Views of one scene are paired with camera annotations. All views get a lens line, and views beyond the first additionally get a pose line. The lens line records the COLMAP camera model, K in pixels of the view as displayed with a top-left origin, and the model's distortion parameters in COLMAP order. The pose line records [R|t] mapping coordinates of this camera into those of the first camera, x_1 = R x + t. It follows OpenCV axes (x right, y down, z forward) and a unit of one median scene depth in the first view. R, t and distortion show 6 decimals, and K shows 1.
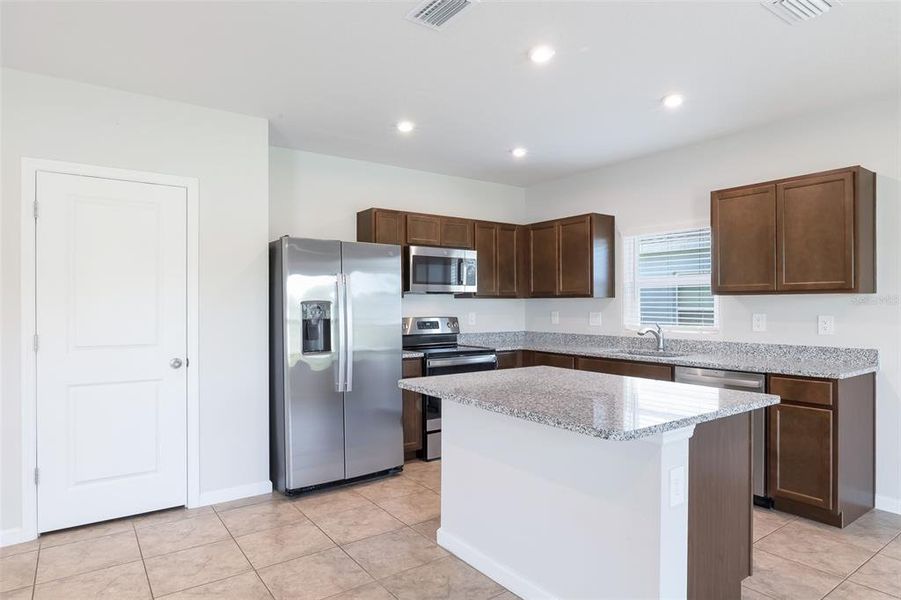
lens RADIAL K [[524.2, 0, 453.8], [0, 524.2, 304.3], [0, 0, 1]] dist [-0.003806, -0.000655]
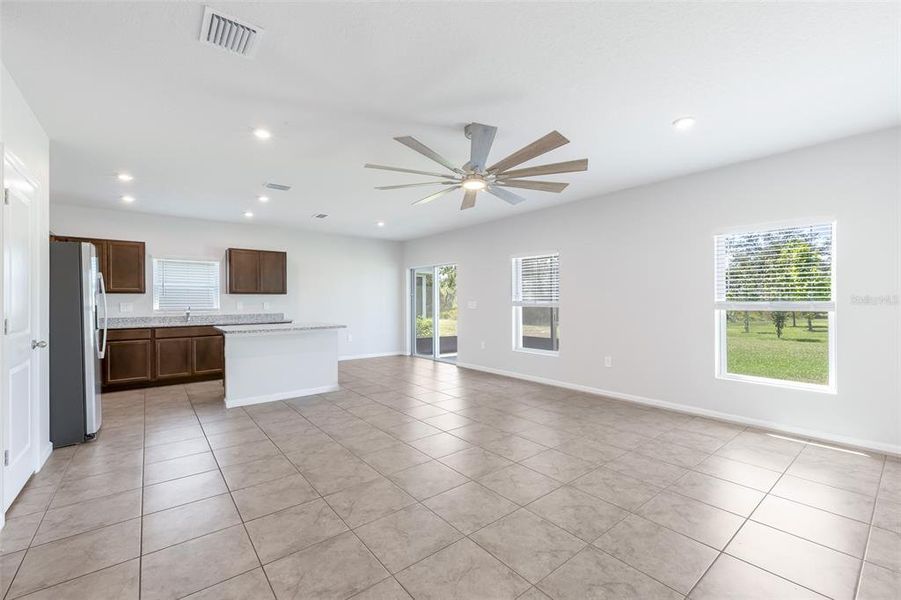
lens RADIAL K [[374.3, 0, 453.7], [0, 374.3, 300.4], [0, 0, 1]] dist [-0.000148, -0.000022]
pose [[-0.051055, 0.003995, 0.998688, -1.022955], [0.007219, 0.999967, -0.003632, 0.020879], [-0.998670, 0.007024, -0.051082, 0.103481]]
